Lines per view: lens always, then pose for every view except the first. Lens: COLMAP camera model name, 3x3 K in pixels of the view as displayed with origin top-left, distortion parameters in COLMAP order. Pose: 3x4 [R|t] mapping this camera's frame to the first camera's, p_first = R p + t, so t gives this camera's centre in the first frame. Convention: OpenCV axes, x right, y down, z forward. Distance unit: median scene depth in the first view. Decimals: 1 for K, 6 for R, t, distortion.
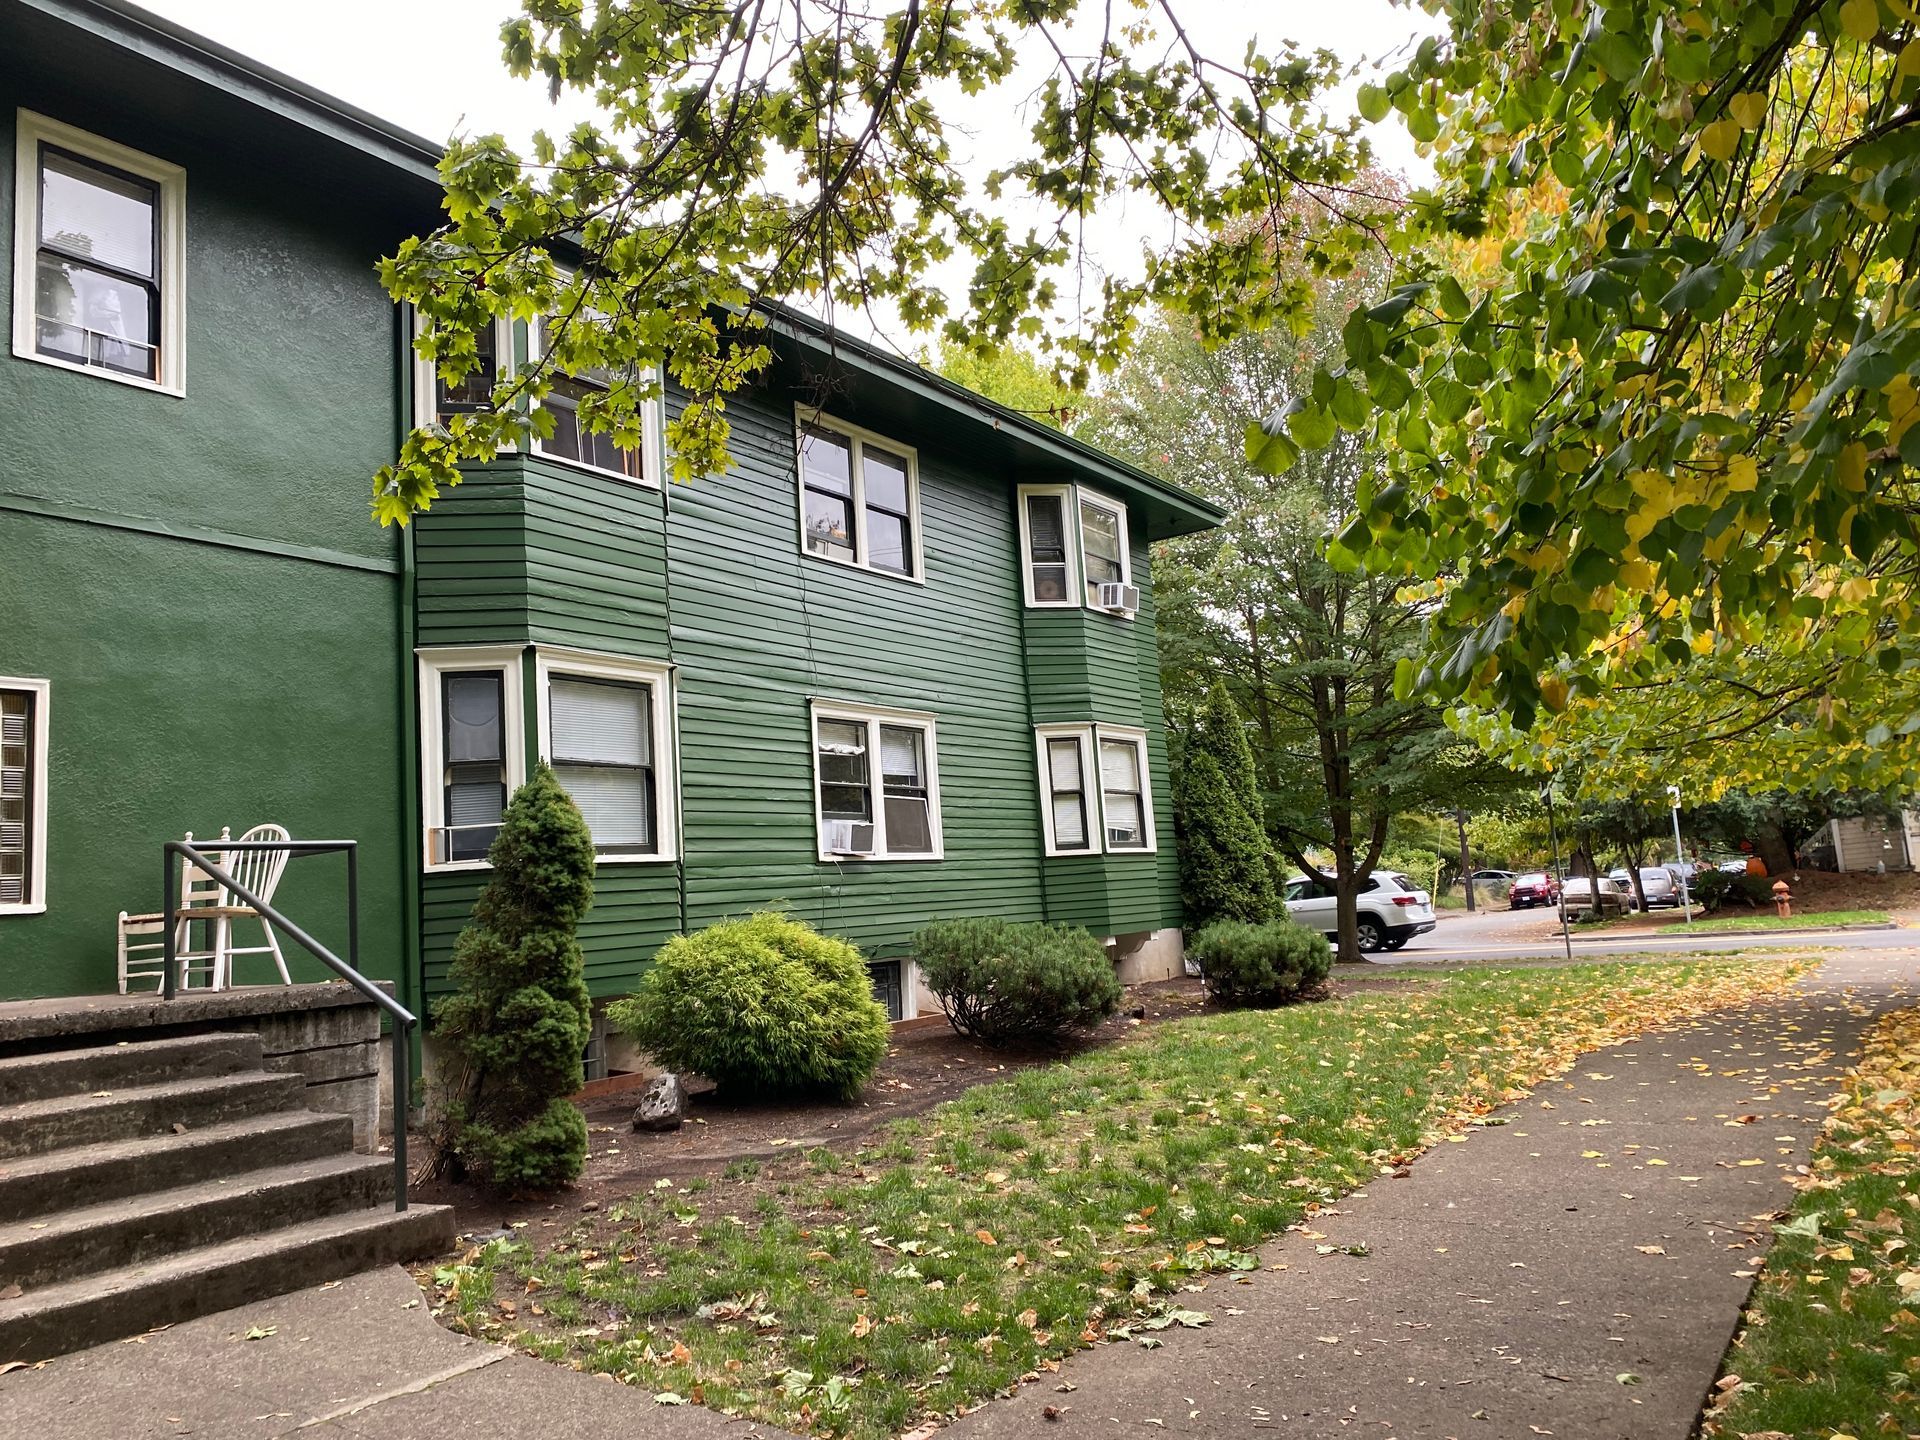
lens RADIAL K [[1474.1, 0, 960.6], [0, 1474.1, 719.6], [0, 0, 1]] dist [0.035146, -0.000919]
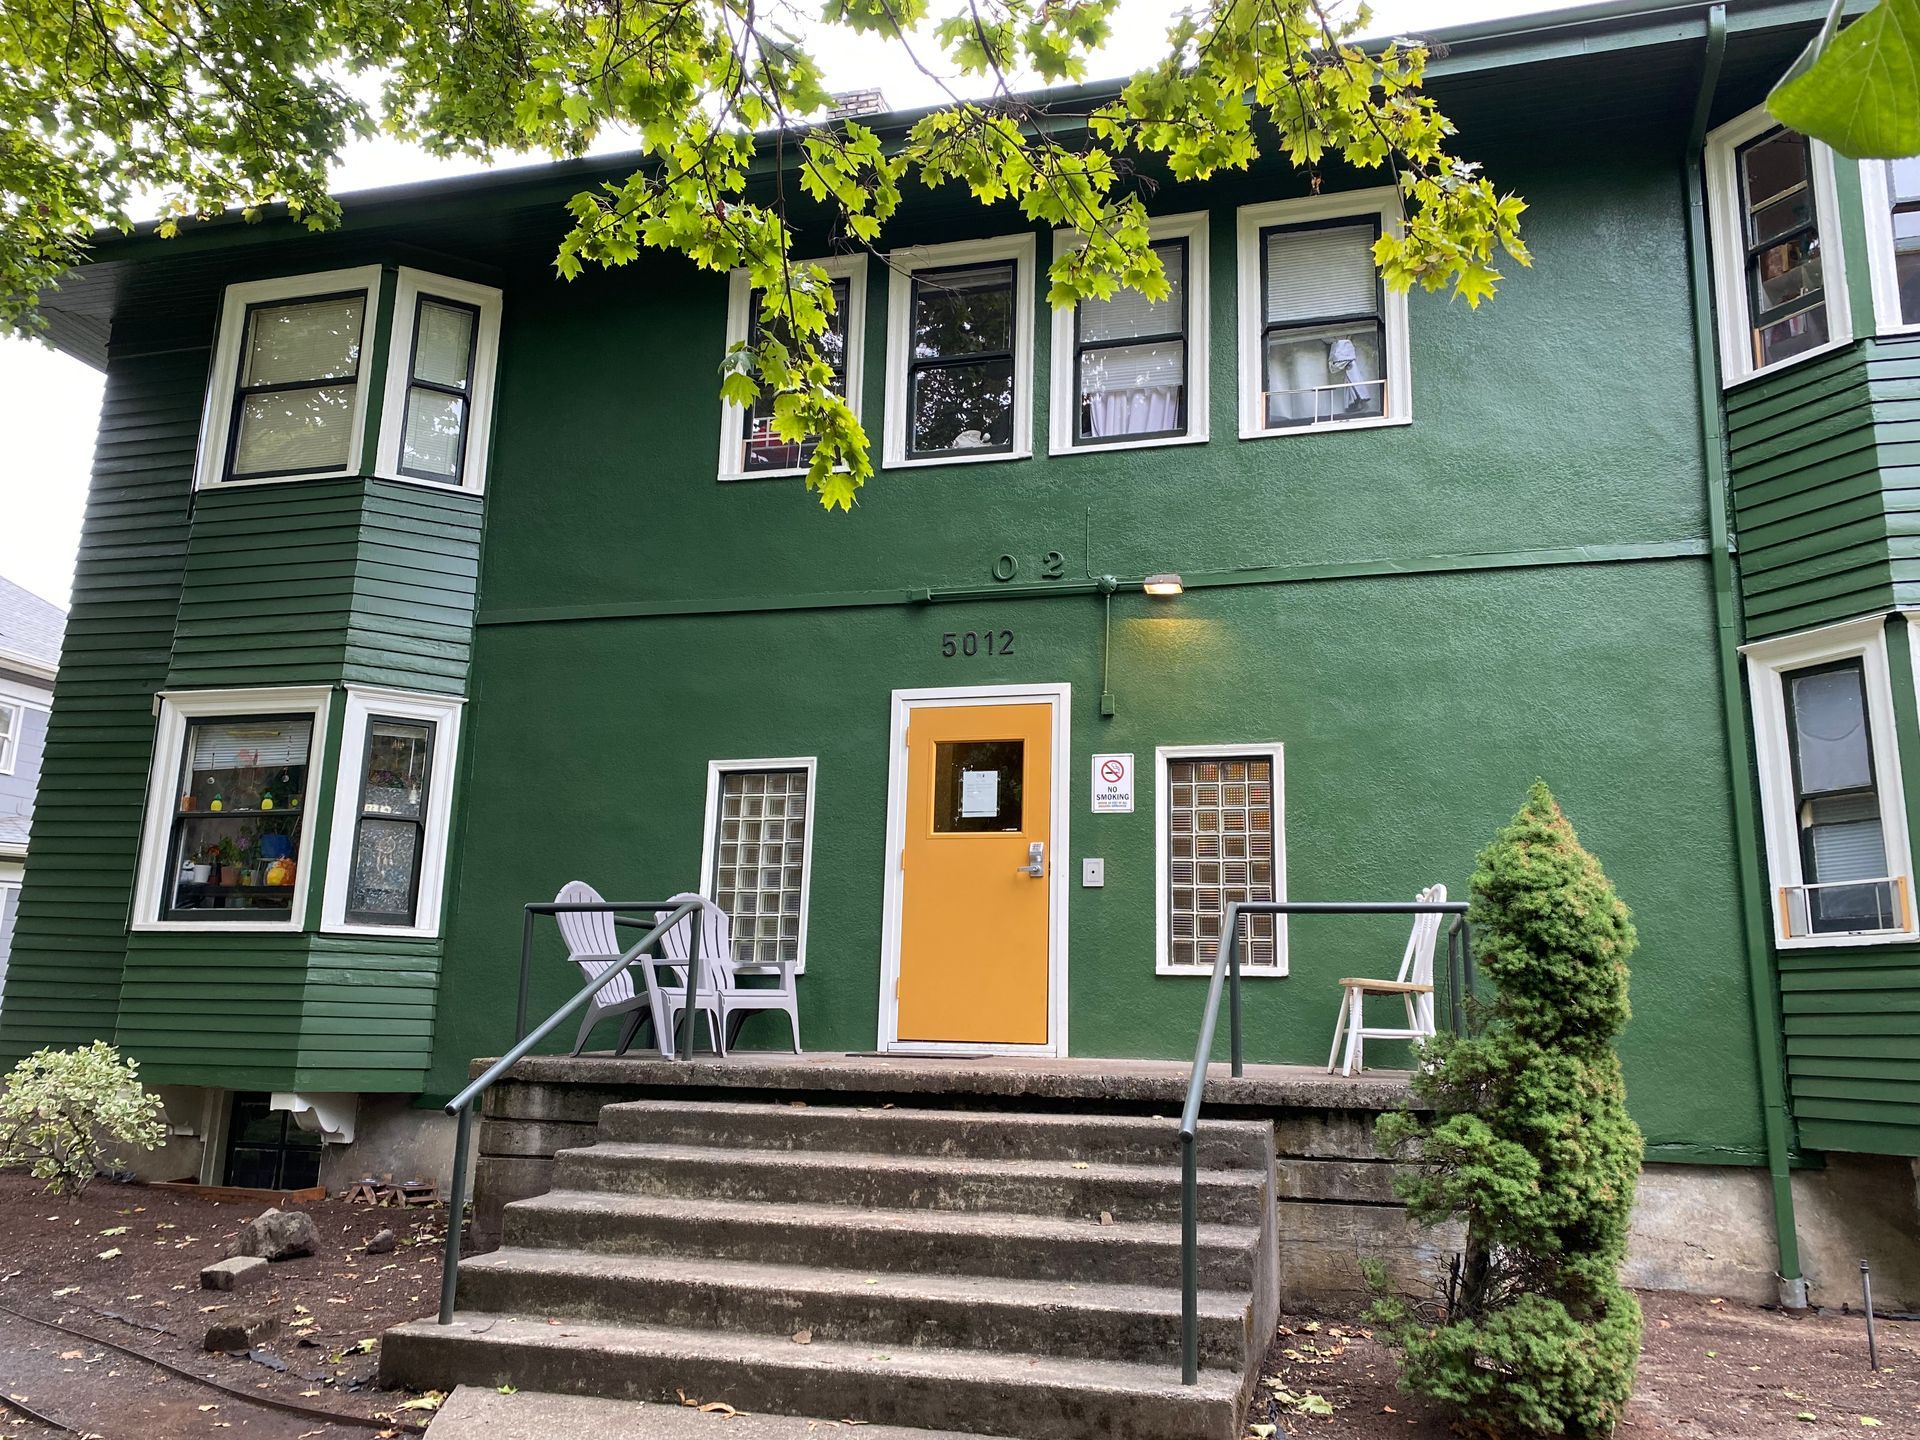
lens RADIAL K [[1474.1, 0, 960.6], [0, 1474.1, 719.6], [0, 0, 1]] dist [0.035146, -0.000919]
pose [[0.325511, -0.122454, -0.937575, 0.231958], [0.079573, 0.991609, -0.101885, 0.038670], [0.942184, -0.041441, 0.332523, 0.430020]]
